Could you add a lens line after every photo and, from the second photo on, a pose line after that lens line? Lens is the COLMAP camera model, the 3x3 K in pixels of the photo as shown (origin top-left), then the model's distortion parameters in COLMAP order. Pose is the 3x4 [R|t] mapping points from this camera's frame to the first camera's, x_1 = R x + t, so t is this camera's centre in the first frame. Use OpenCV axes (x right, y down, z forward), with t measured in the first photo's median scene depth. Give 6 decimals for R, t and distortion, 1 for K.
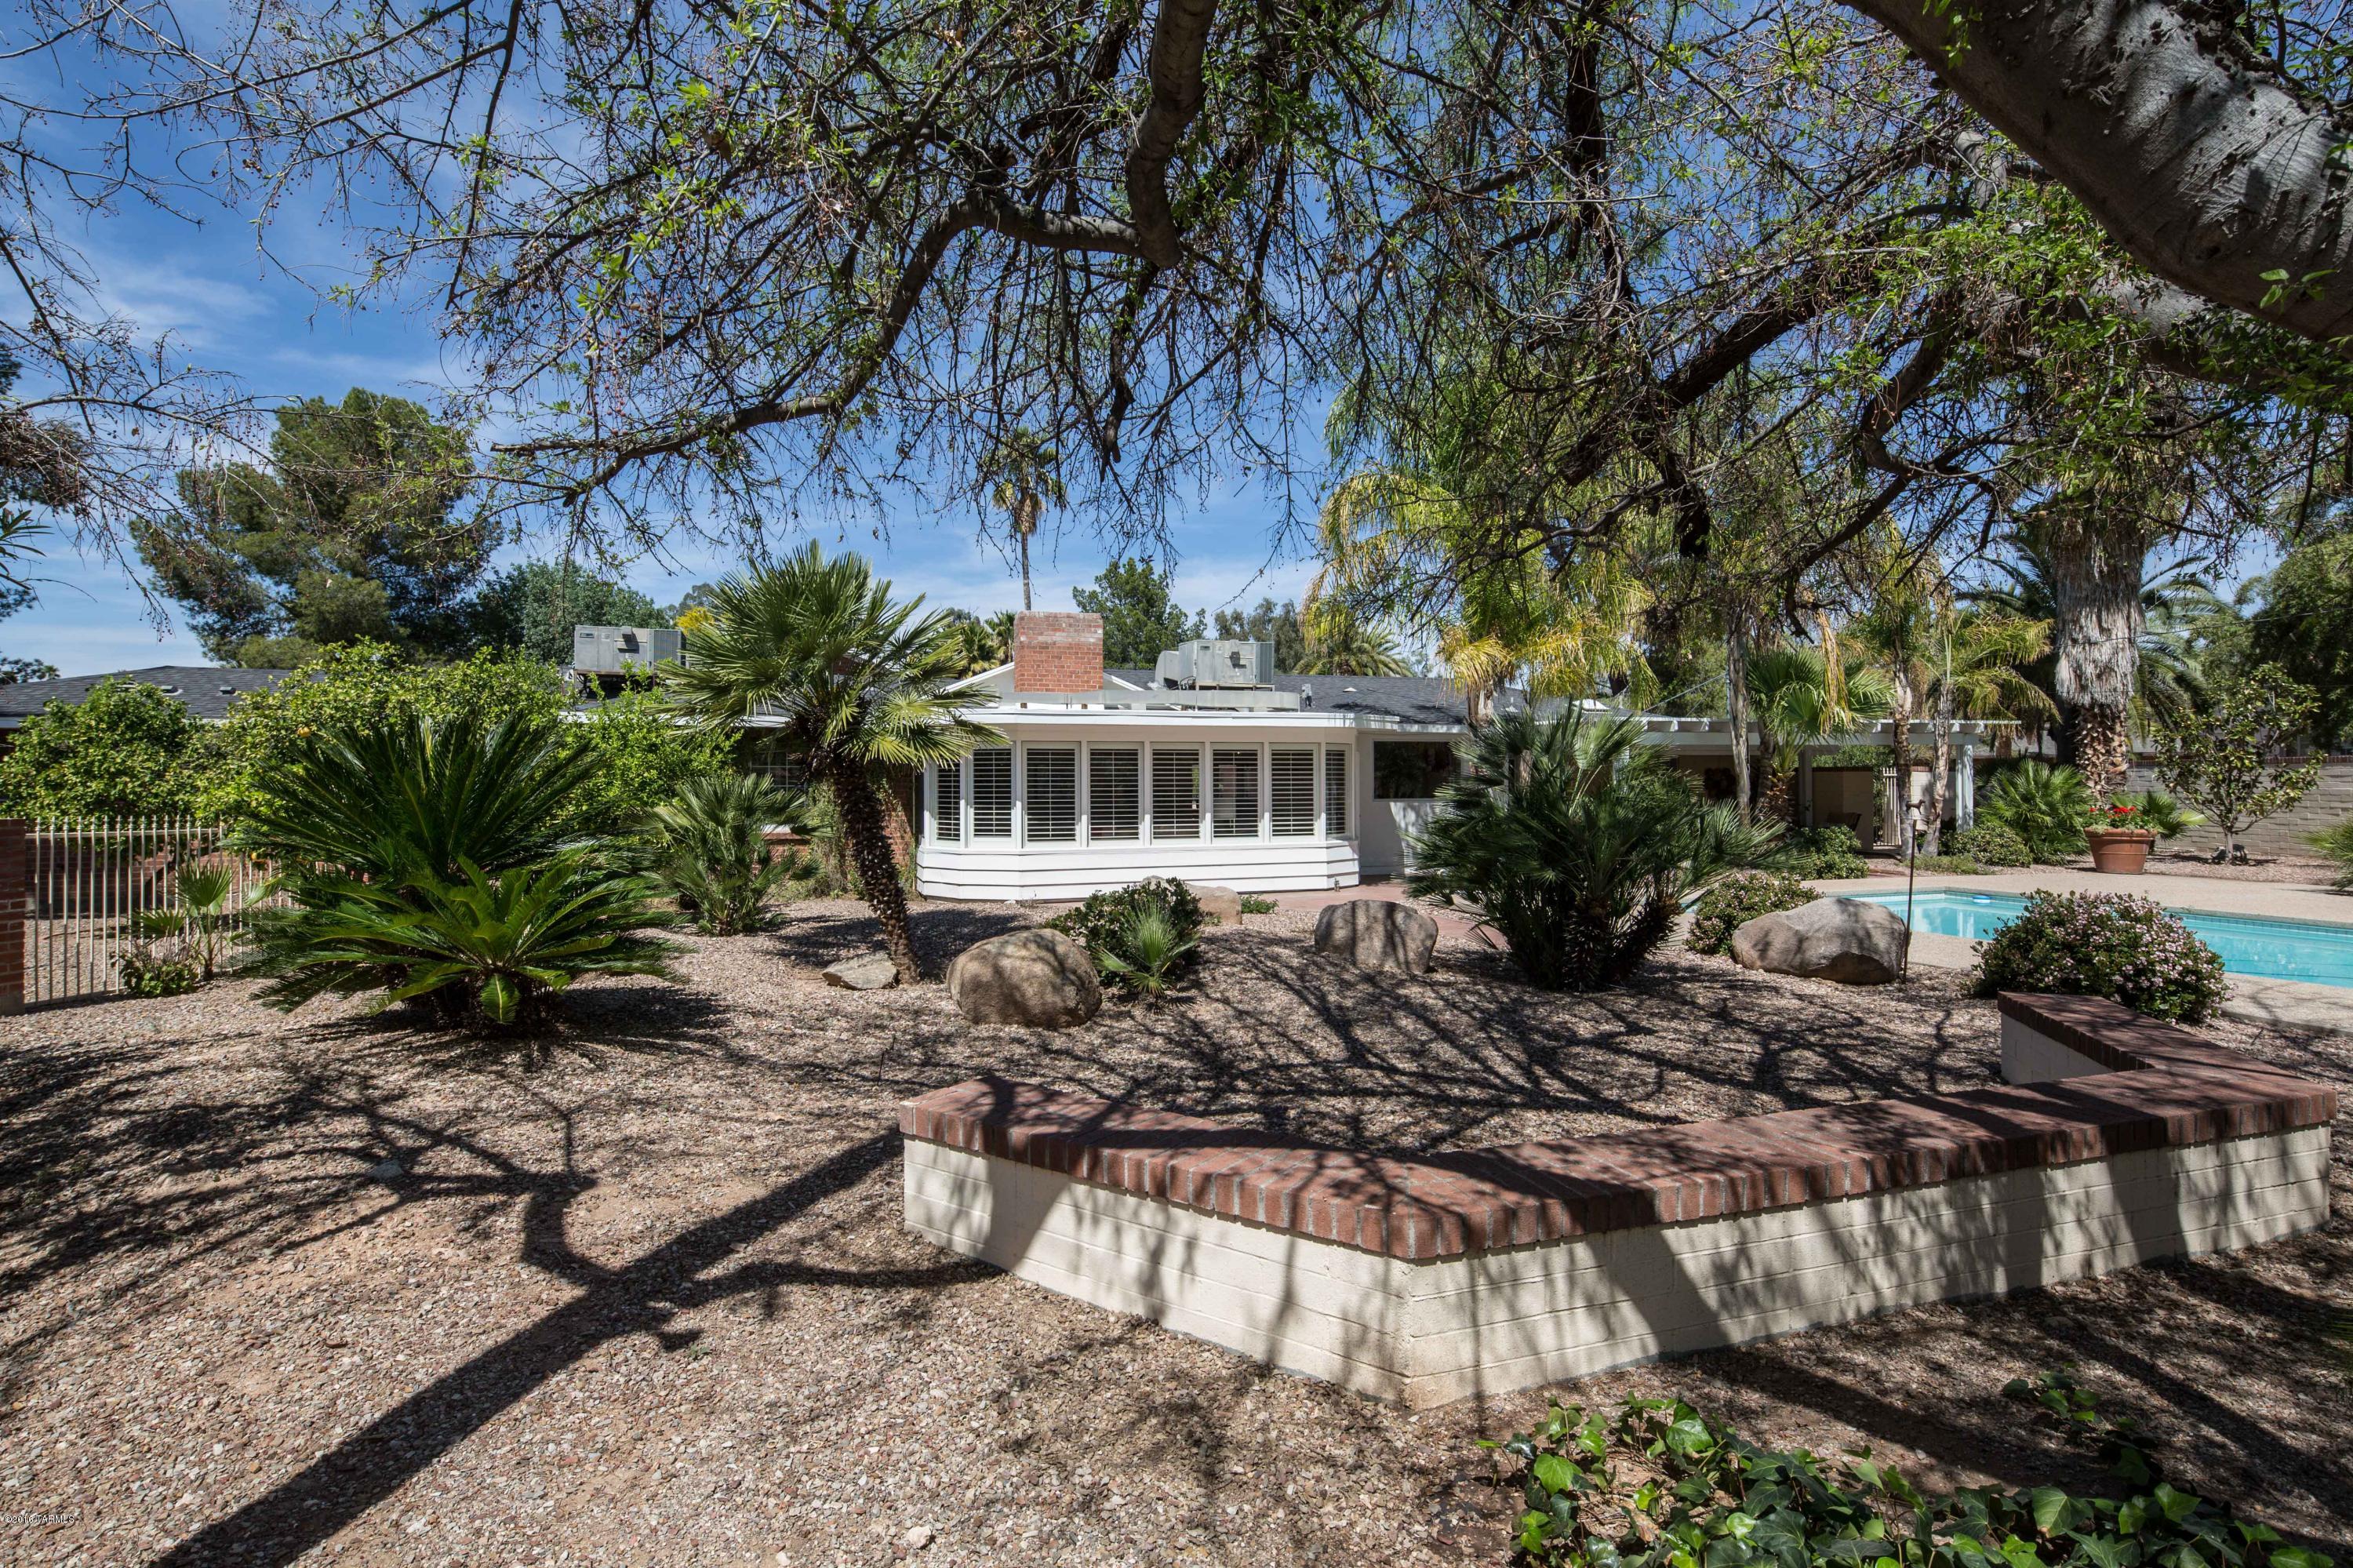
lens RADIAL K [[1128.6, 0, 1172.8], [0, 1128.6, 784.3], [0, 0, 1]] dist [0.005855, -0.004935]
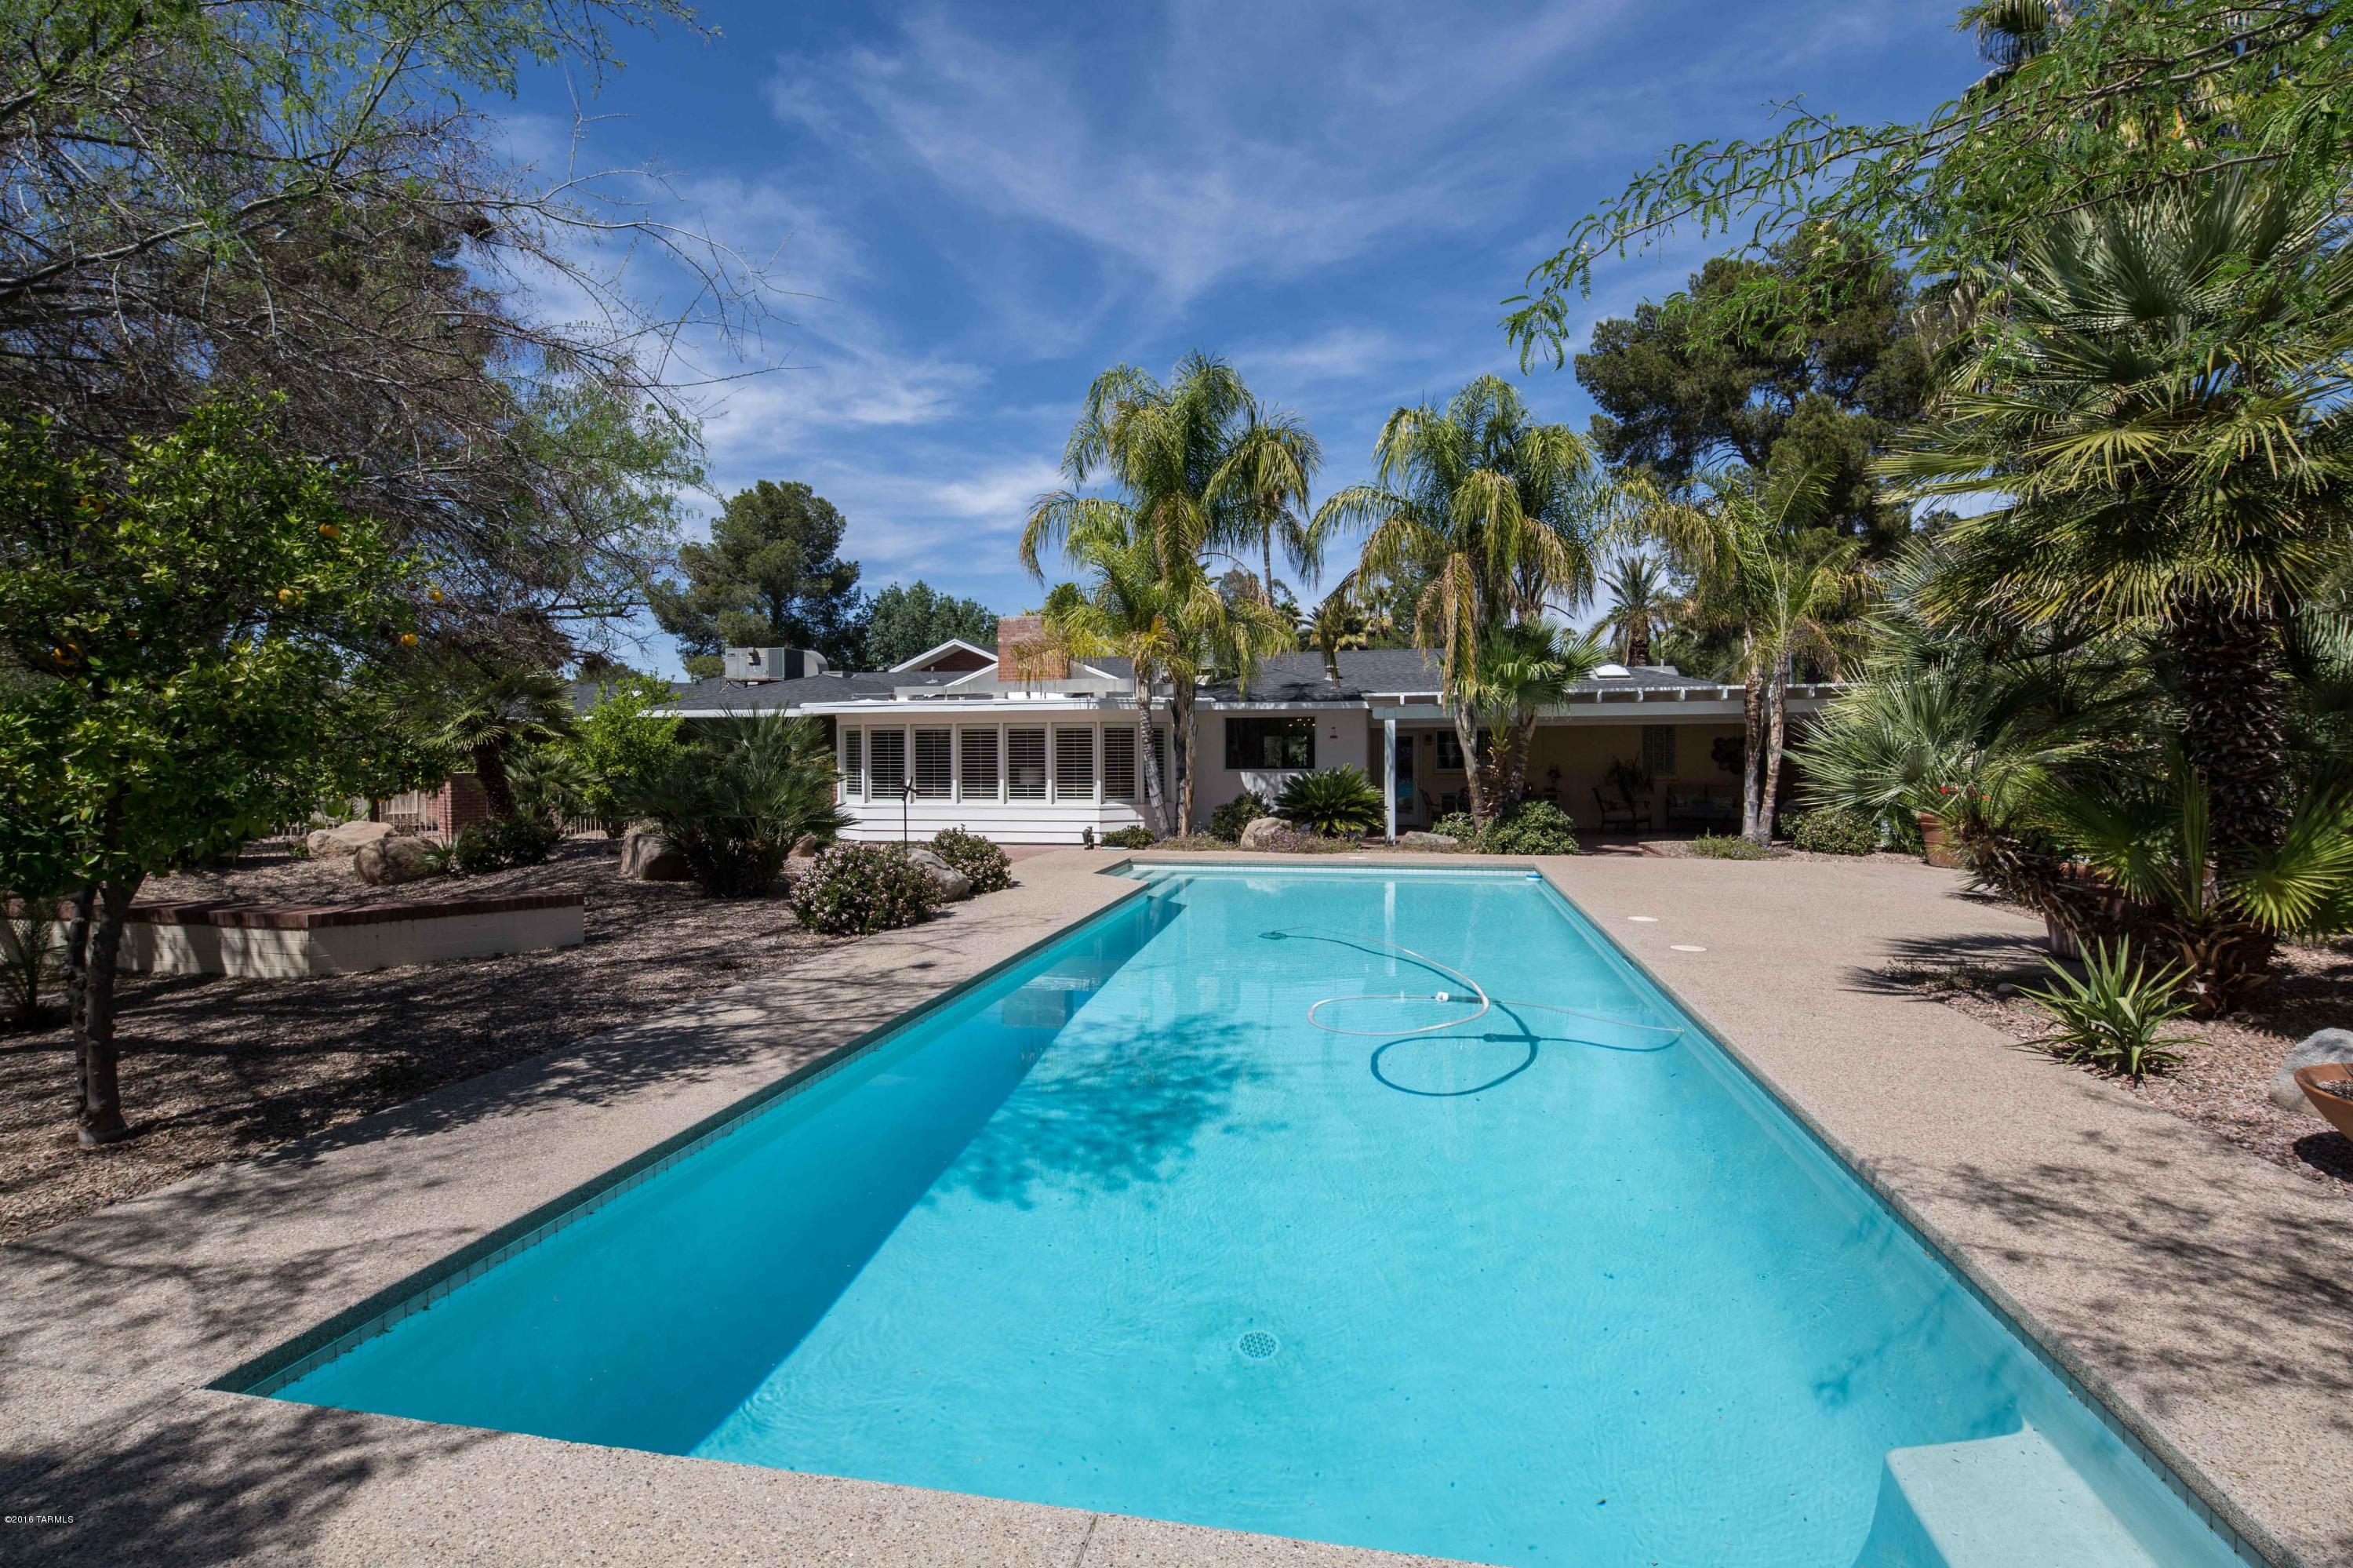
lens RADIAL K [[1128.6, 0, 1195.8], [0, 1128.6, 773.1], [0, 0, 1]] dist [0.005855, -0.004935]
pose [[0.865037, 0.012510, -0.501552, 0.865564], [-0.002107, 0.999771, 0.021302, -0.008651], [0.501704, -0.017370, 0.864865, 0.006233]]
